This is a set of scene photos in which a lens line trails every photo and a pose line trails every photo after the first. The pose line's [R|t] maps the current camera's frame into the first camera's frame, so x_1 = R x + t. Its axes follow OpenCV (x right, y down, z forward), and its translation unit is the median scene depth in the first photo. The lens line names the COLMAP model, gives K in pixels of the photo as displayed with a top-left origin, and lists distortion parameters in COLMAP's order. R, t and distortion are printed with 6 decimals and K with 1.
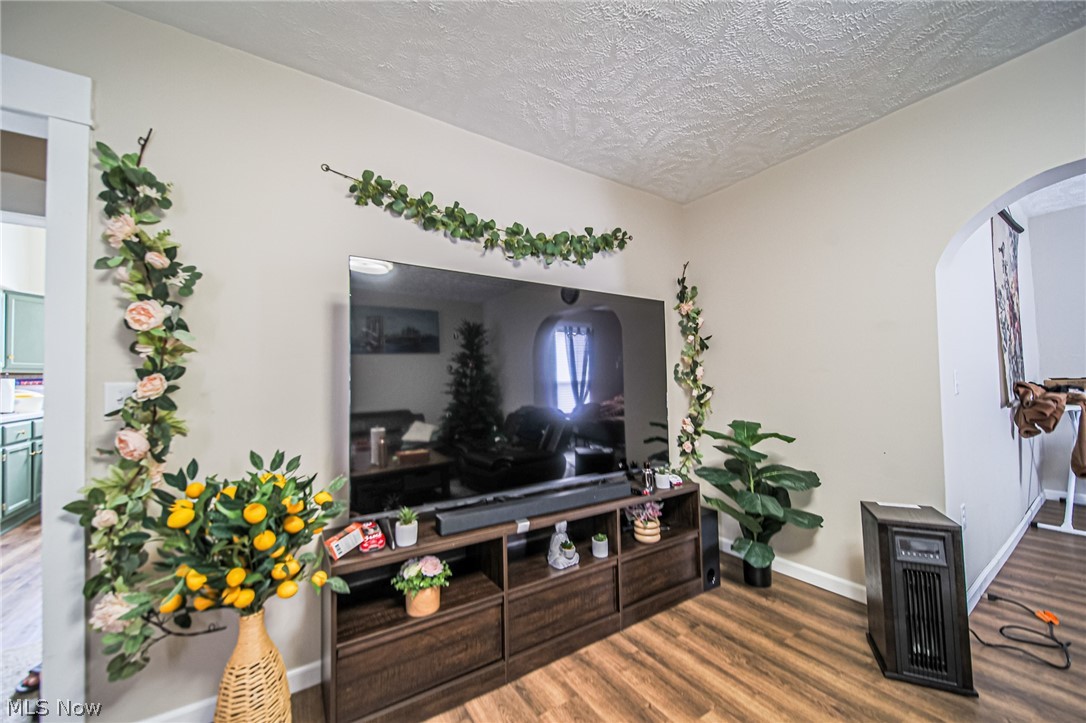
lens RADIAL K [[404.6, 0, 539.5], [0, 404.6, 365.3], [0, 0, 1]] dist [-0.001048, -0.000492]
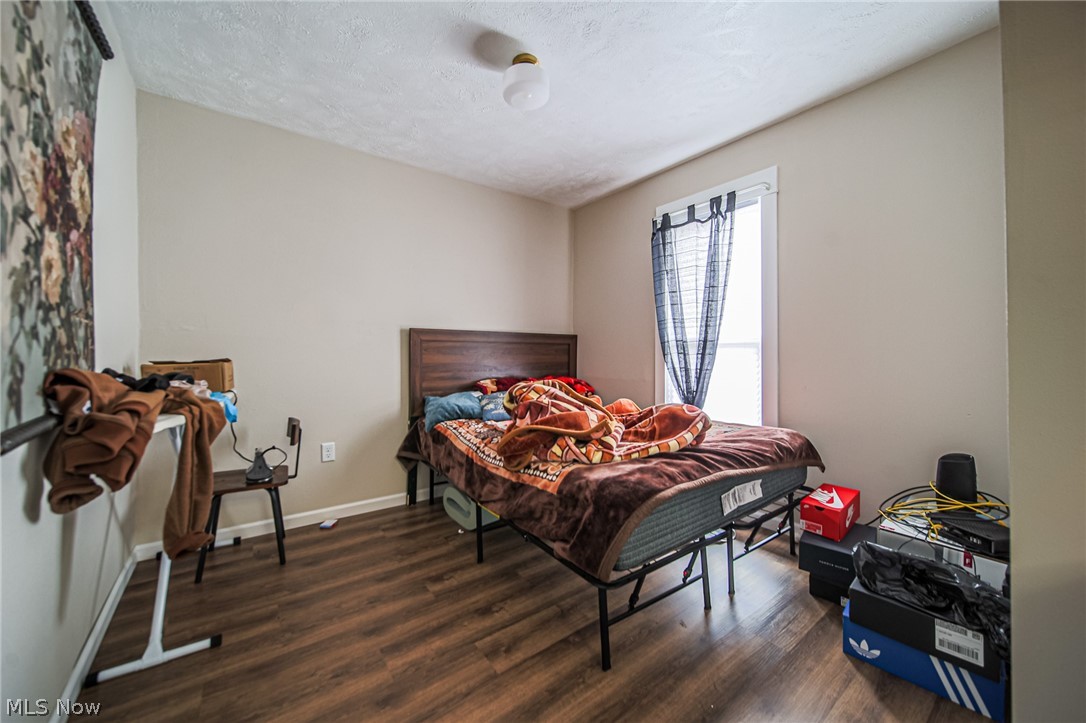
lens RADIAL K [[404.6, 0, 539.8], [0, 404.6, 357.1], [0, 0, 1]] dist [-0.001048, -0.000492]
pose [[-0.047175, 0.013420, 0.998796, 0.778679], [-0.036047, 0.999236, -0.015129, 0.017864], [-0.998236, -0.036717, -0.046655, 0.556117]]
